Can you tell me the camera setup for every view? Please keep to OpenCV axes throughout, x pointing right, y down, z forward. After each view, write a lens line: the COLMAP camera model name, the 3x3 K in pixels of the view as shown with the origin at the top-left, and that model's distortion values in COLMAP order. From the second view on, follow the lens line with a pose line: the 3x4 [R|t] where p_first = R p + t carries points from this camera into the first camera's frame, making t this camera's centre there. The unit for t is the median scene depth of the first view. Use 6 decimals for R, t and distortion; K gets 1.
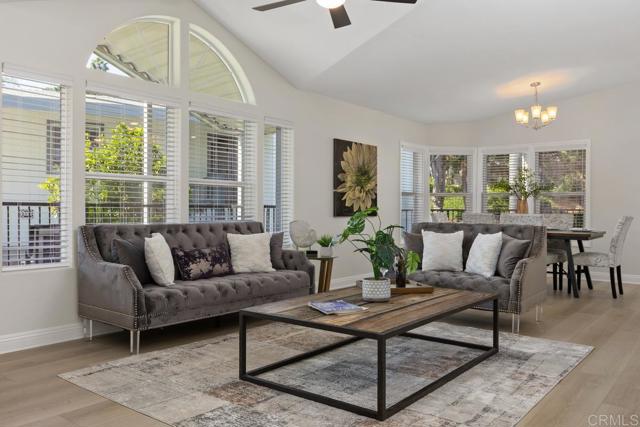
lens RADIAL K [[515.2, 0, 319.5], [0, 515.2, 213.5], [0, 0, 1]] dist [0.006830, -0.000958]
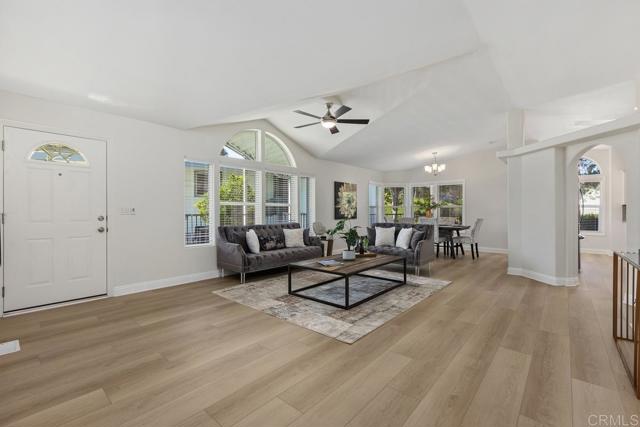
lens RADIAL K [[280.3, 0, 323.7], [0, 280.3, 212.7], [0, 0, 1]] dist [0.013466, 0.000663]
pose [[0.999284, -0.006230, -0.037329, 0.034902], [0.006184, 0.999980, -0.001352, -0.026957], [0.037336, 0.001120, 0.999302, -0.168499]]
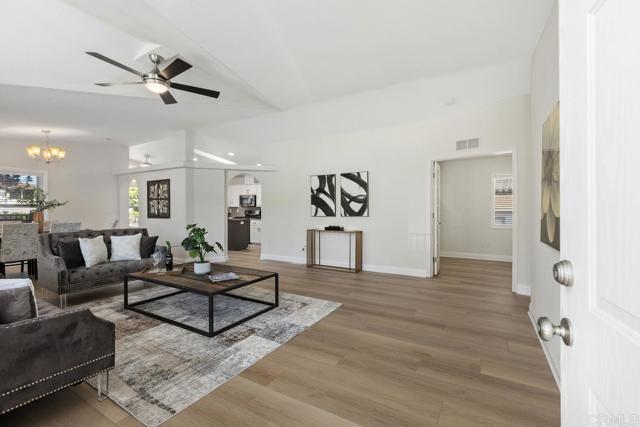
lens RADIAL K [[284.0, 0, 324.8], [0, 284.0, 210.9], [0, 0, 1]] dist [-0.004700, -0.000178]
pose [[-0.153368, -0.002199, 0.988167, -0.692187], [0.007539, 0.999966, 0.003396, -0.039152], [-0.988140, 0.007970, -0.153346, 0.524337]]
